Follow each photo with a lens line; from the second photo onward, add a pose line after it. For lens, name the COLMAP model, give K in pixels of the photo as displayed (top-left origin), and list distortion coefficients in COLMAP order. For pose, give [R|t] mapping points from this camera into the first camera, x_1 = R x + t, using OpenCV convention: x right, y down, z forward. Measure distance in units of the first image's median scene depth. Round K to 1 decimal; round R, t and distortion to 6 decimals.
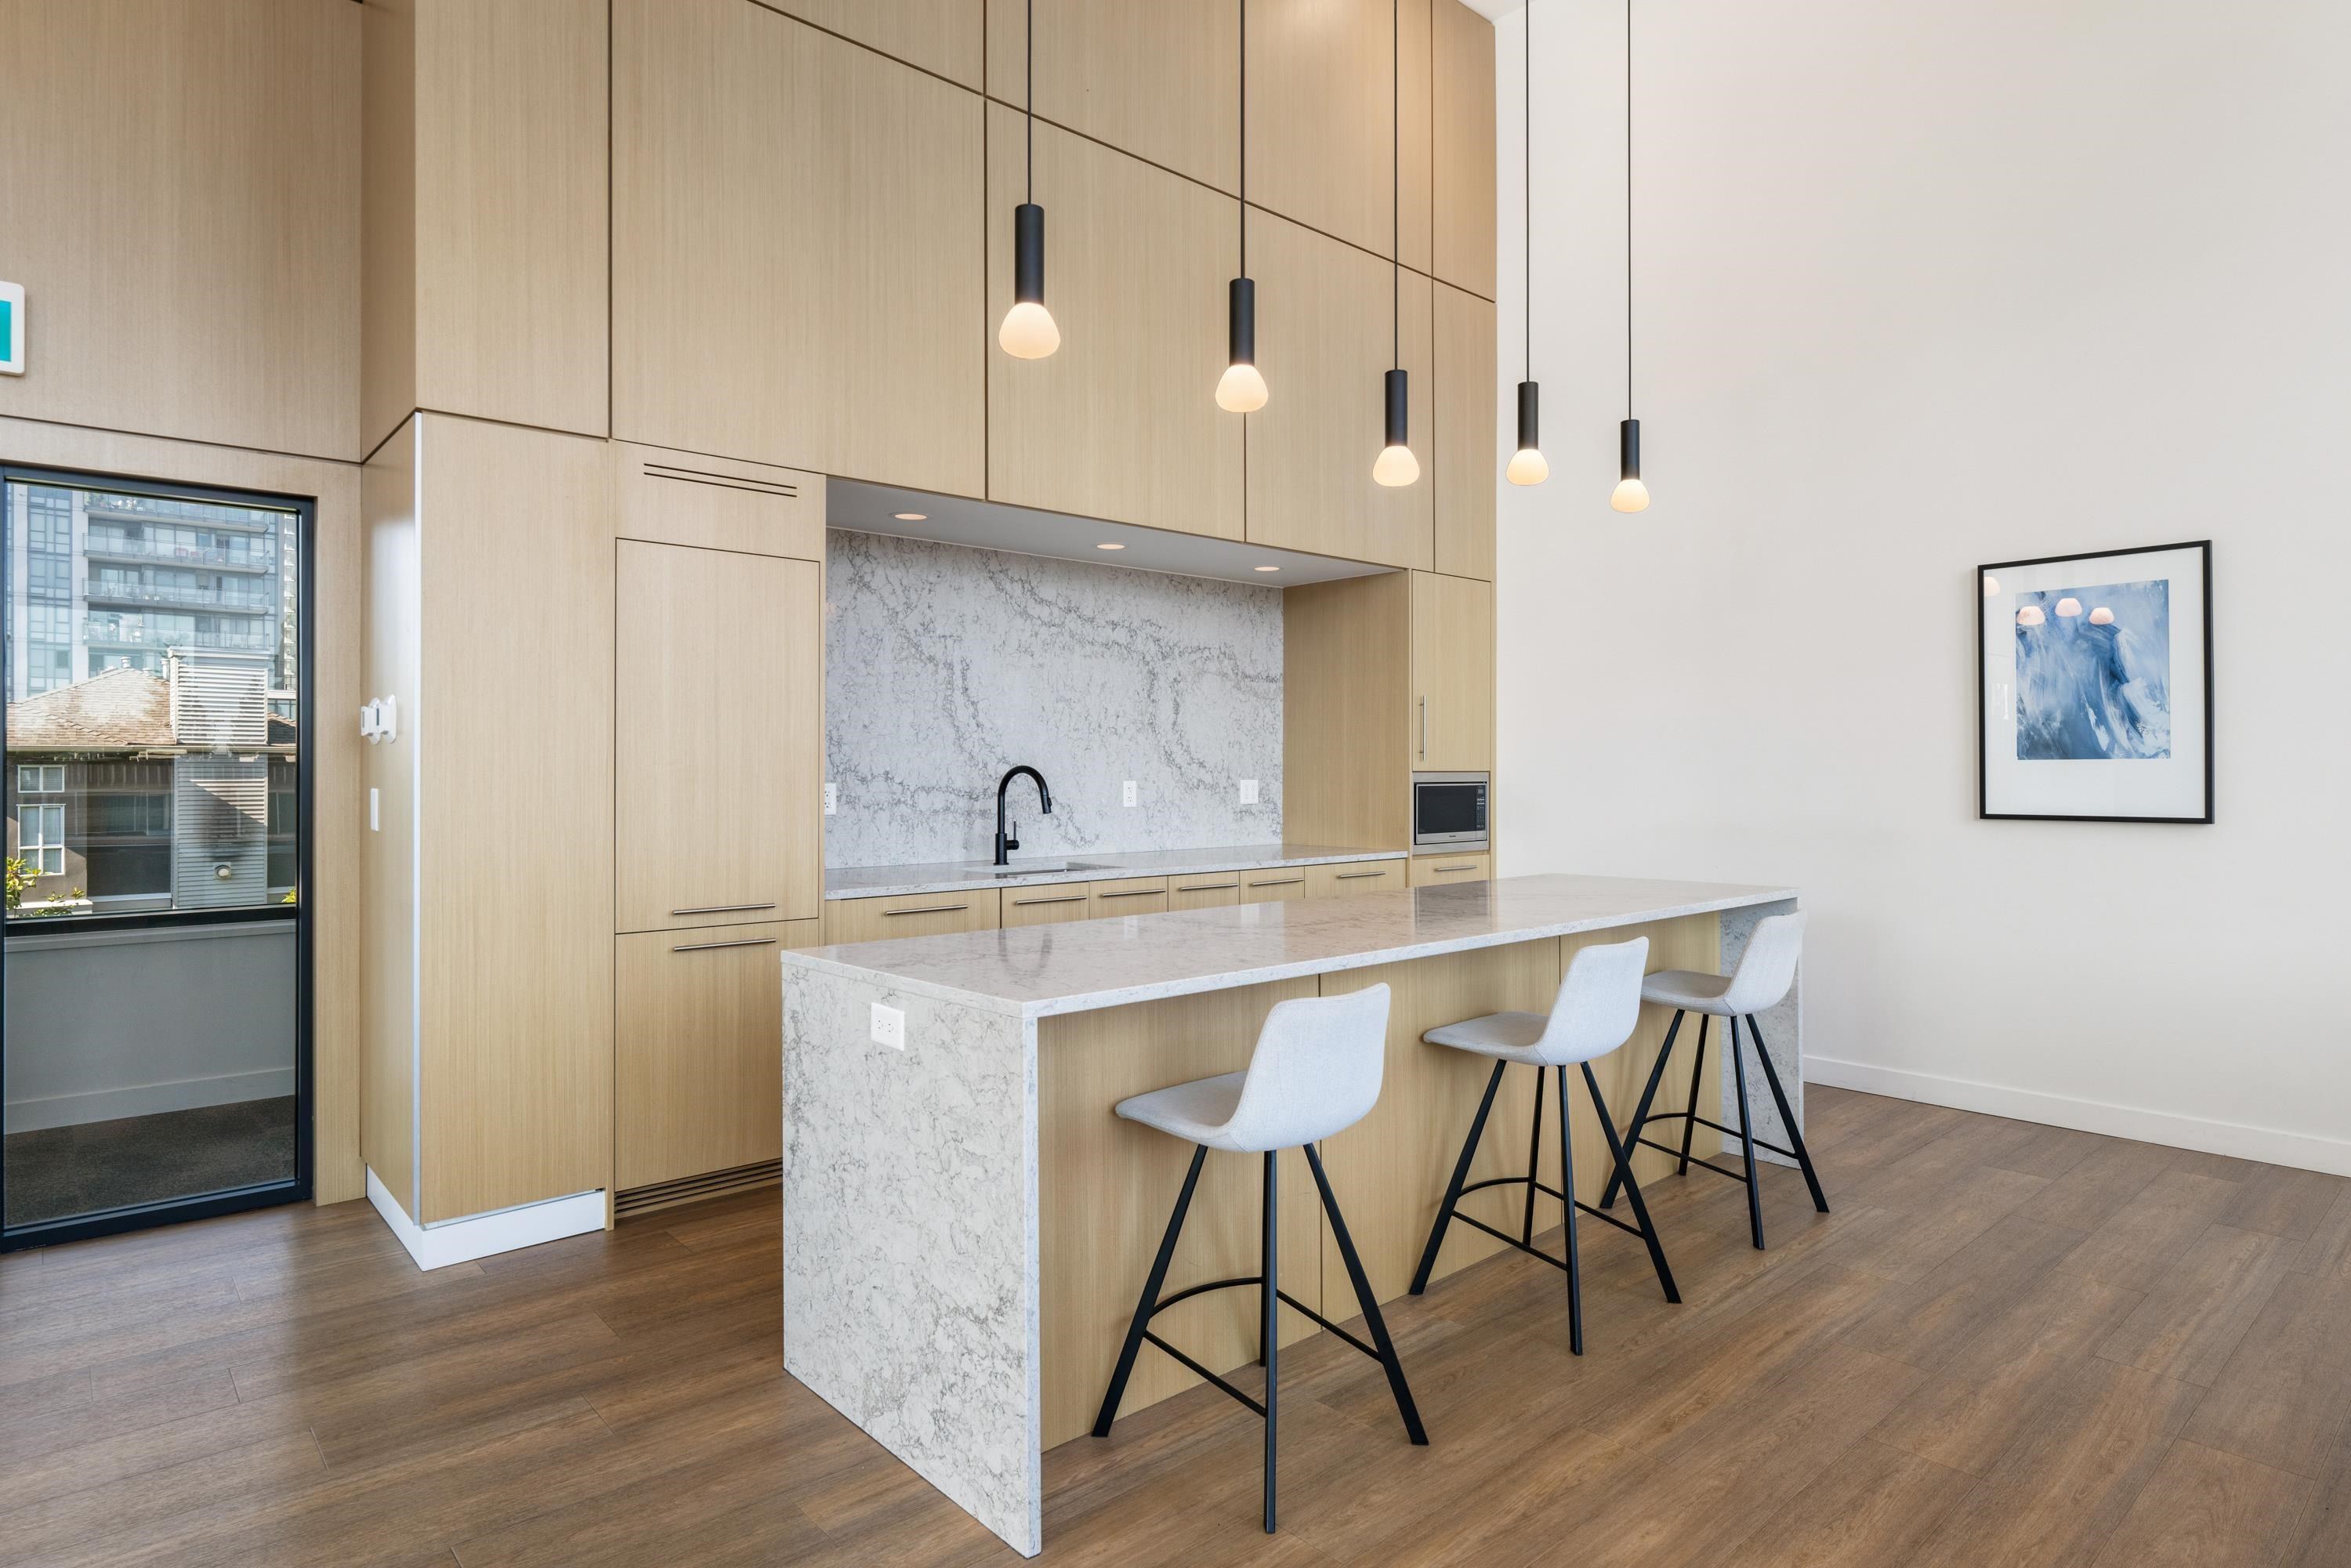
lens RADIAL K [[1298.4, 0, 1175.5], [0, 1298.4, 784.0], [0, 0, 1]] dist [-0.000598, -0.000234]
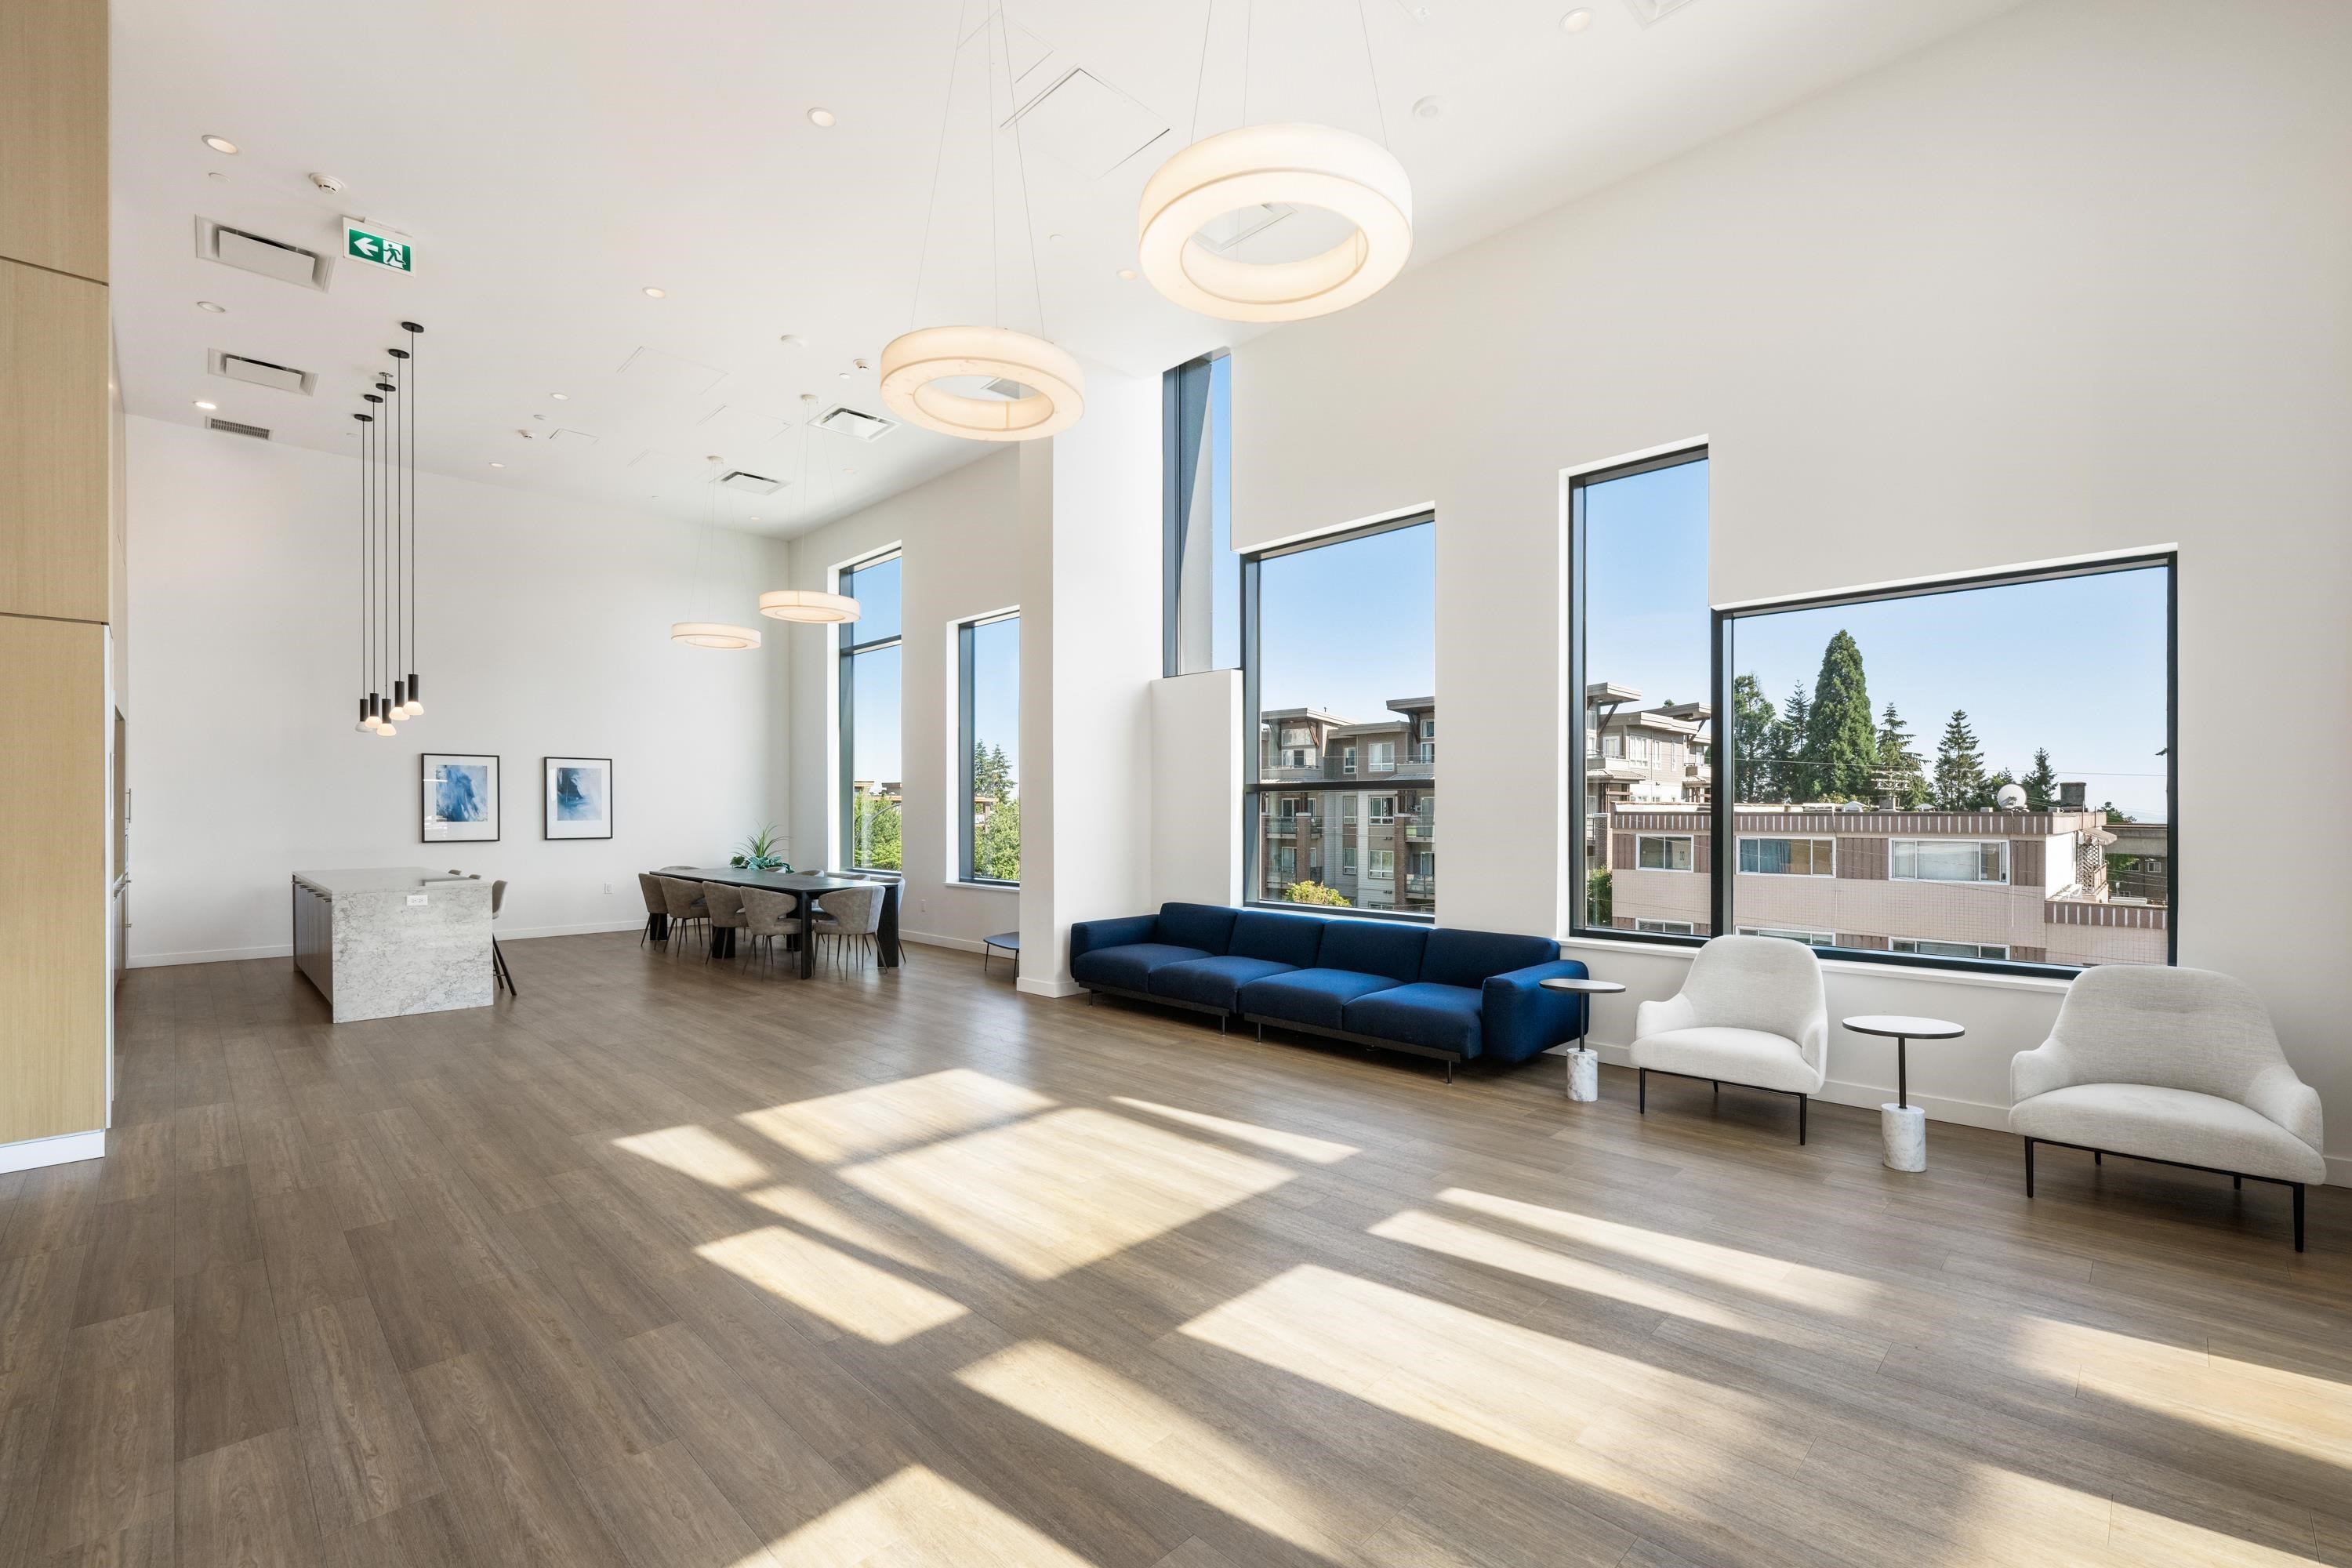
lens RADIAL K [[1001.4, 0, 1176.0], [0, 1001.4, 784.0], [0, 0, 1]] dist [0.000005, 0.000041]
pose [[-0.057927, 0.035556, 0.997687, -1.775636], [-0.001012, 0.999363, -0.035675, -0.024721], [-0.998320, -0.003077, -0.057854, -0.552908]]
